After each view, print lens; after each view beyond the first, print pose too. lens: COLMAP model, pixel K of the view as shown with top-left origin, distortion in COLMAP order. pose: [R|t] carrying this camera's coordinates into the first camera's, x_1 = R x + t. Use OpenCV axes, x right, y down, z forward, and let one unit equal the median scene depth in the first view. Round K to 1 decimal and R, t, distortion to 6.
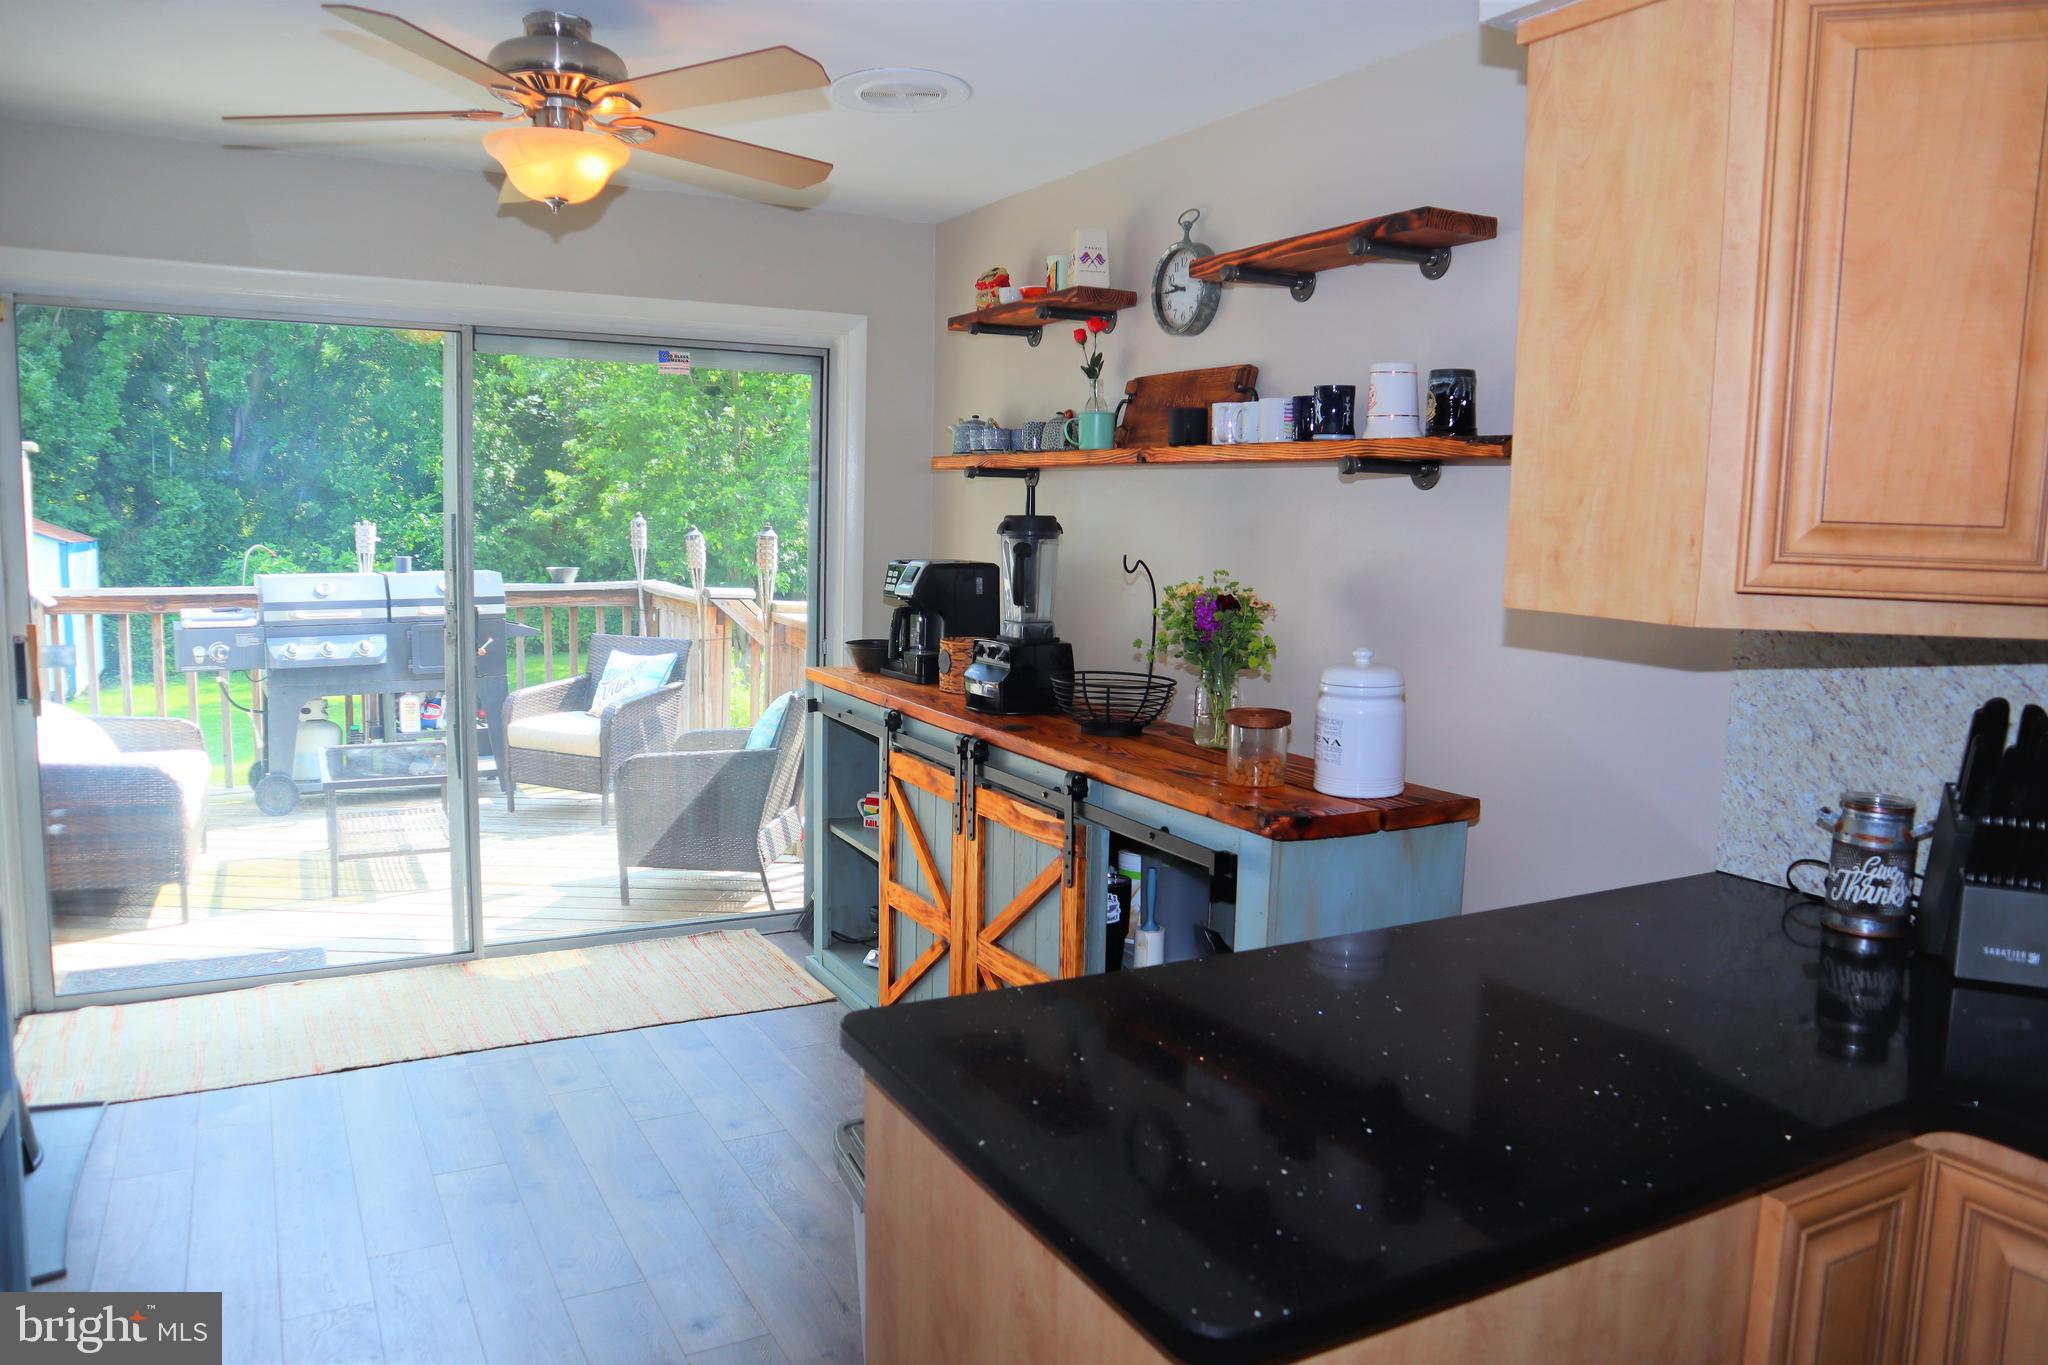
lens RADIAL K [[1447.3, 0, 1026.7], [0, 1447.3, 665.9], [0, 0, 1]] dist [-0.124024, 0.077839]
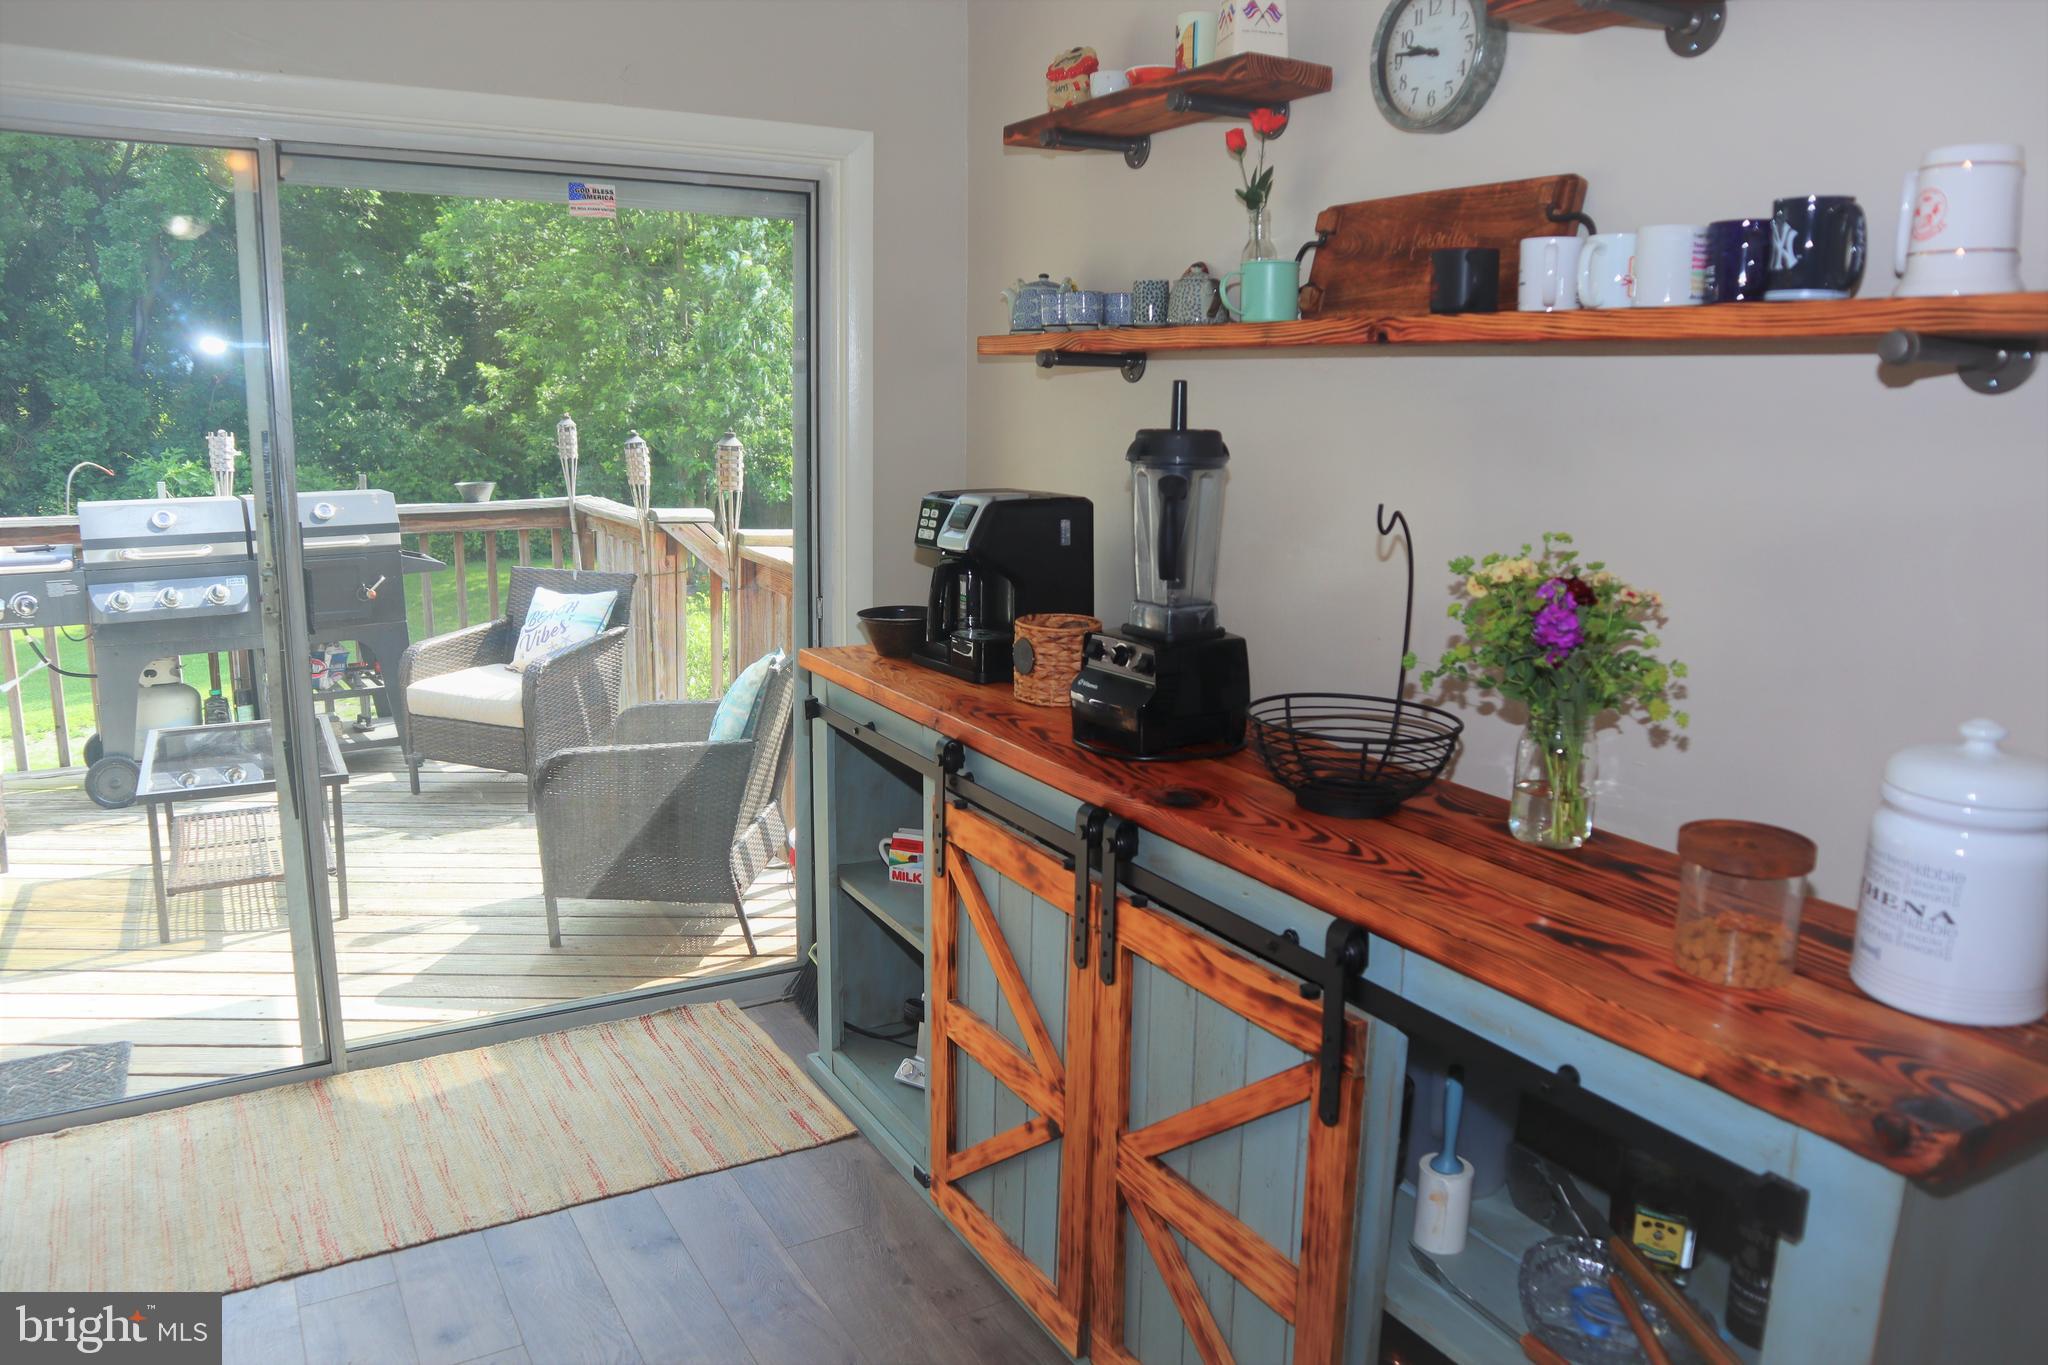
lens RADIAL K [[1447.3, 0, 1026.7], [0, 1447.3, 665.9], [0, 0, 1]] dist [-0.124024, 0.077839]
pose [[0.999428, -0.013796, 0.030868, -0.066278], [0.011387, 0.996974, 0.076892, -0.042276], [-0.031836, -0.076496, 0.996562, 0.315140]]
